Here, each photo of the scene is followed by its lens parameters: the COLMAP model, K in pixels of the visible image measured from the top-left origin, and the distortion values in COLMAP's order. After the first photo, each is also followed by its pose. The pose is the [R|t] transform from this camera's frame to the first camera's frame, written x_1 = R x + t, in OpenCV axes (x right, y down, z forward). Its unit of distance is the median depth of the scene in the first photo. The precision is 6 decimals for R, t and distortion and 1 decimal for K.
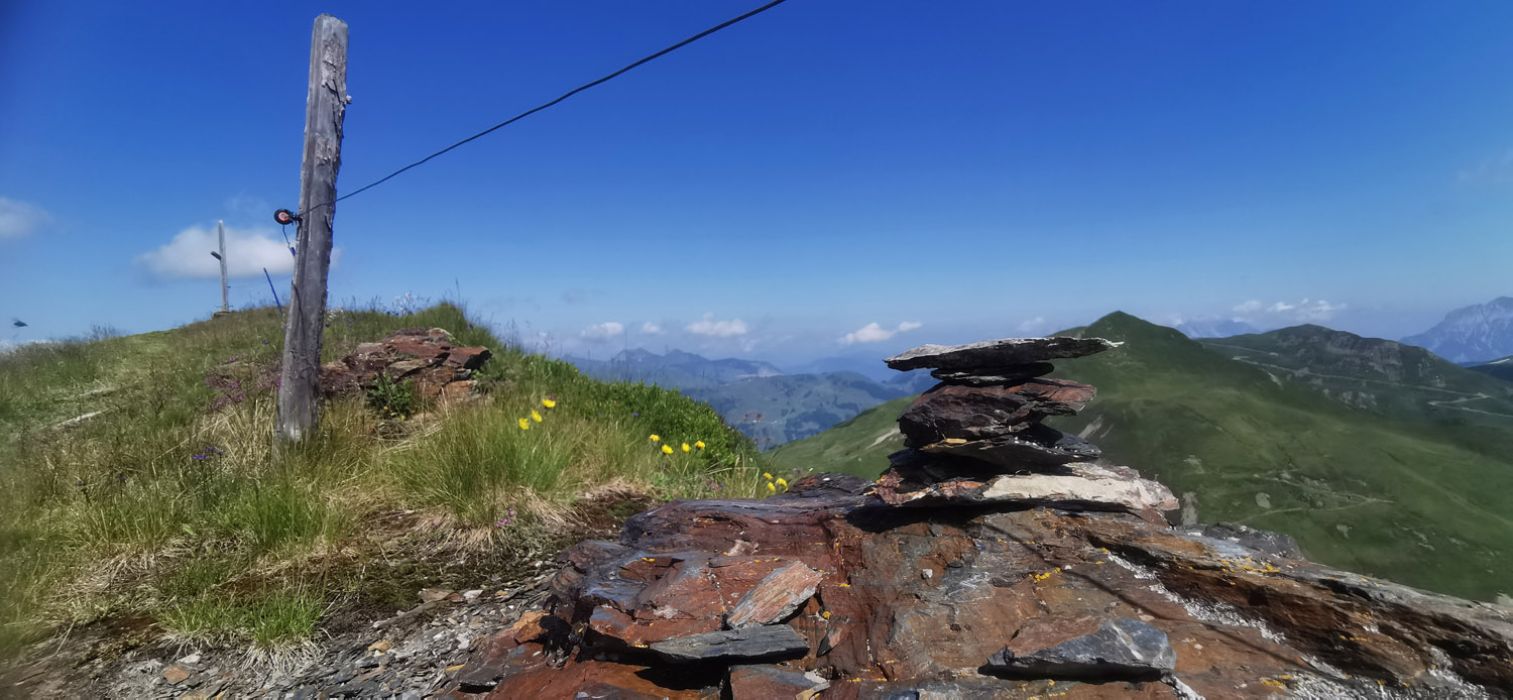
lens RADIAL K [[690.8, 0, 763.2], [0, 690.8, 340.6], [0, 0, 1]] dist [0.007686, 0.000065]
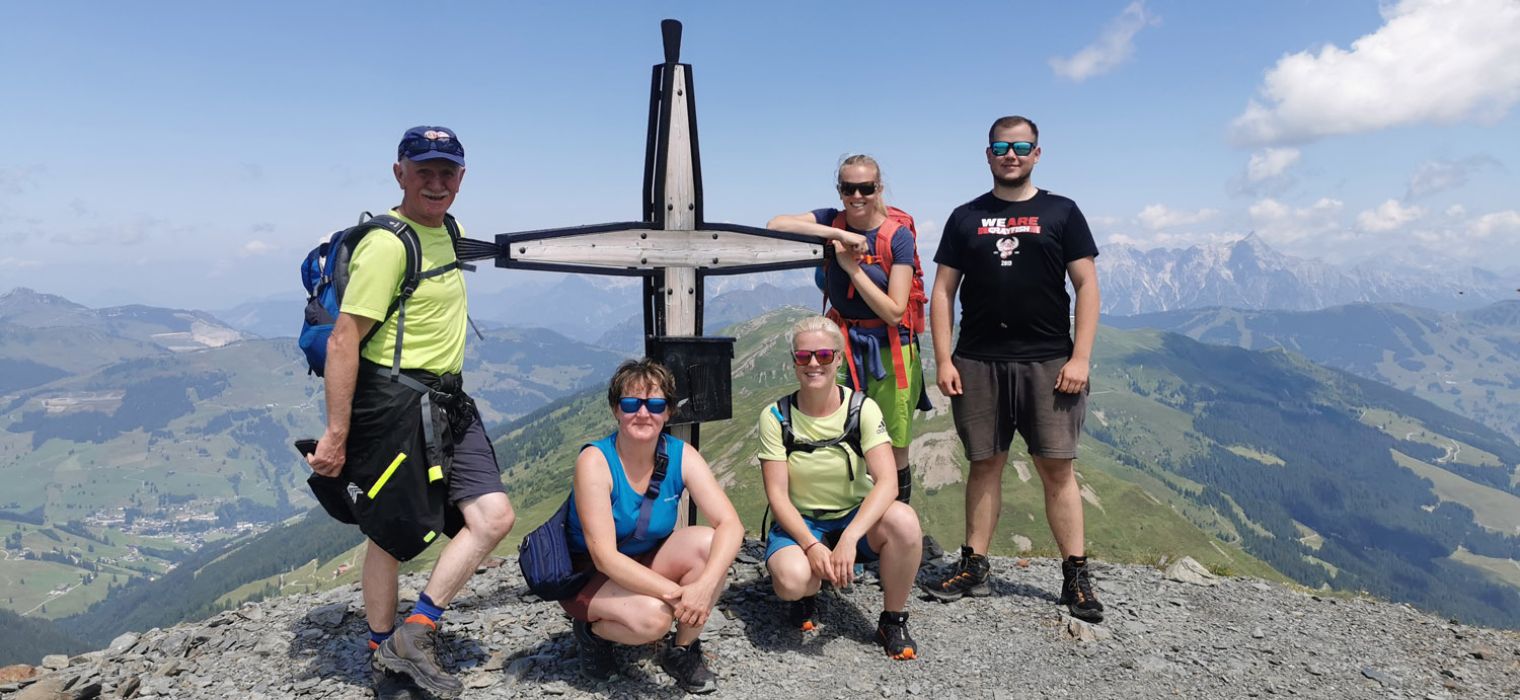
lens RADIAL K [[1154.4, 0, 756.6], [0, 1154.4, 339.0], [0, 0, 1]] dist [0.065653, -0.099291]
pose [[0.863710, -0.009436, 0.503901, -0.159137], [-0.021986, 0.998167, 0.056376, -0.022157], [-0.503509, -0.059771, 0.861920, -0.211798]]
